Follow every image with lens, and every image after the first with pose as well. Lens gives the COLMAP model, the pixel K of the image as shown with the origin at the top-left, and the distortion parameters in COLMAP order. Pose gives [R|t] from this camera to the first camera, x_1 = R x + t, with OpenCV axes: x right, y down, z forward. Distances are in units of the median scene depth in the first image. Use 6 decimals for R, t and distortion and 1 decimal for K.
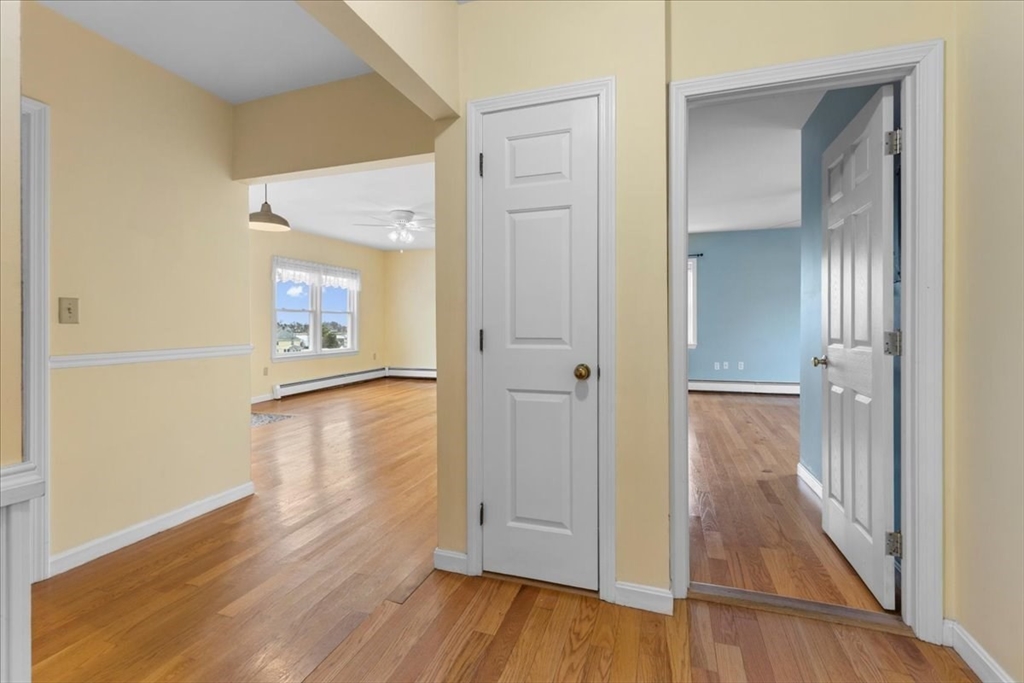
lens RADIAL K [[461.3, 0, 517.1], [0, 461.3, 331.9], [0, 0, 1]] dist [-0.014813, 0.000007]
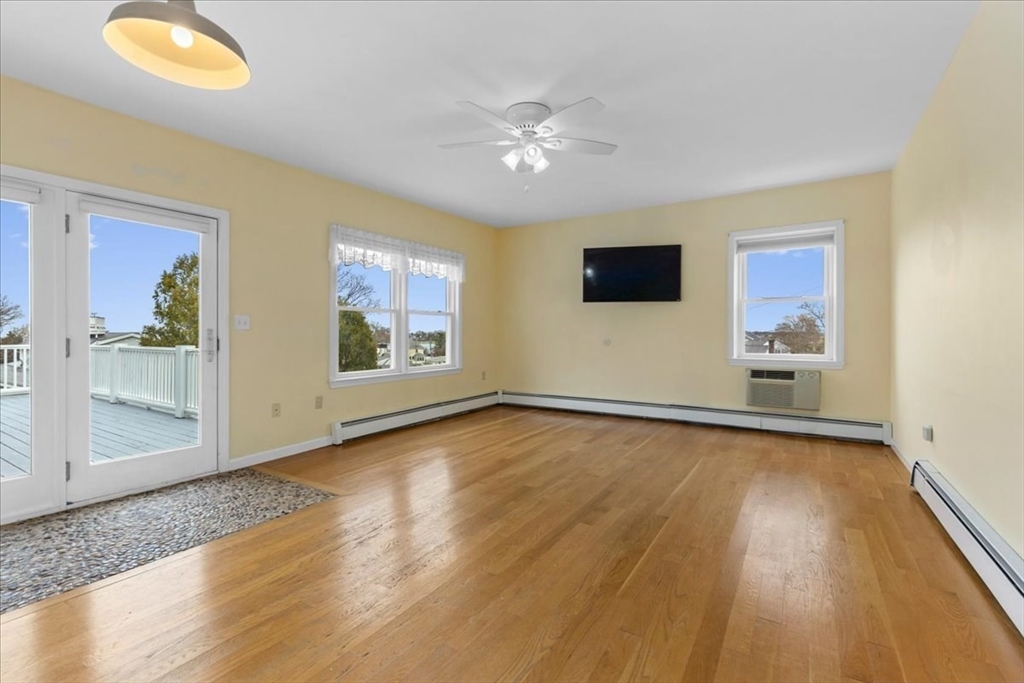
lens RADIAL K [[442.2, 0, 512.0], [0, 442.2, 341.5], [0, 0, 1]] dist [0.000977, 0.000076]
pose [[0.968656, 0.001402, -0.248401, -0.110957], [-0.000798, 0.999996, 0.002529, -0.001155], [0.248403, -0.002251, 0.968654, 0.398035]]
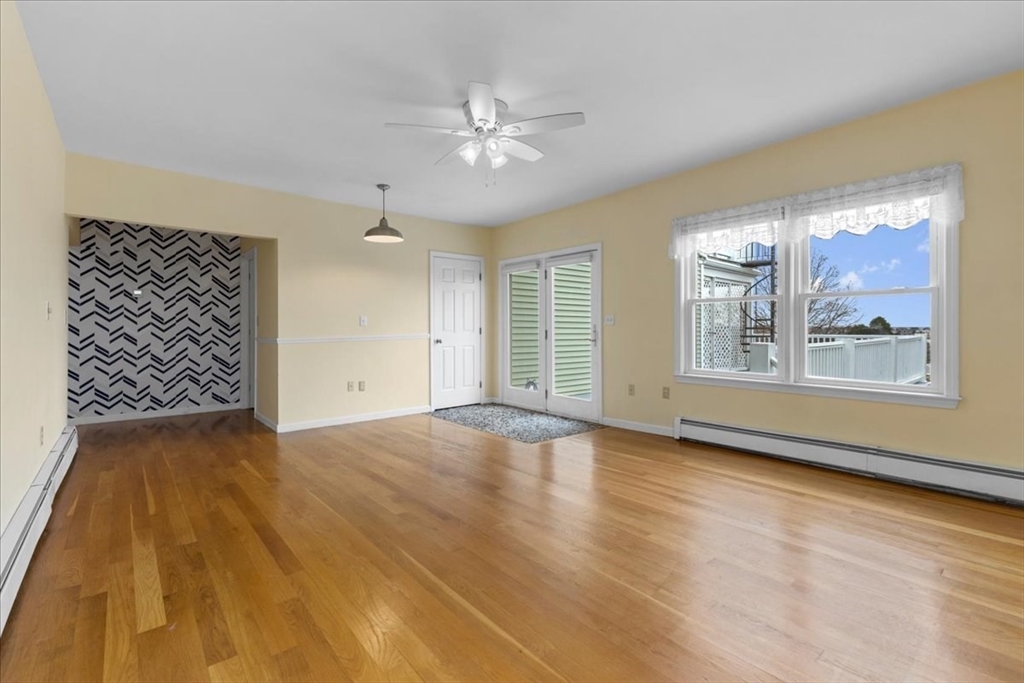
lens RADIAL K [[461.3, 0, 517.1], [0, 461.3, 331.9], [0, 0, 1]] dist [-0.014813, 0.000007]
pose [[-0.516976, 0.002411, -0.855996, 0.132086], [-0.016455, 0.999783, 0.012753, -0.008274], [0.855842, 0.020678, -0.516825, 0.995527]]
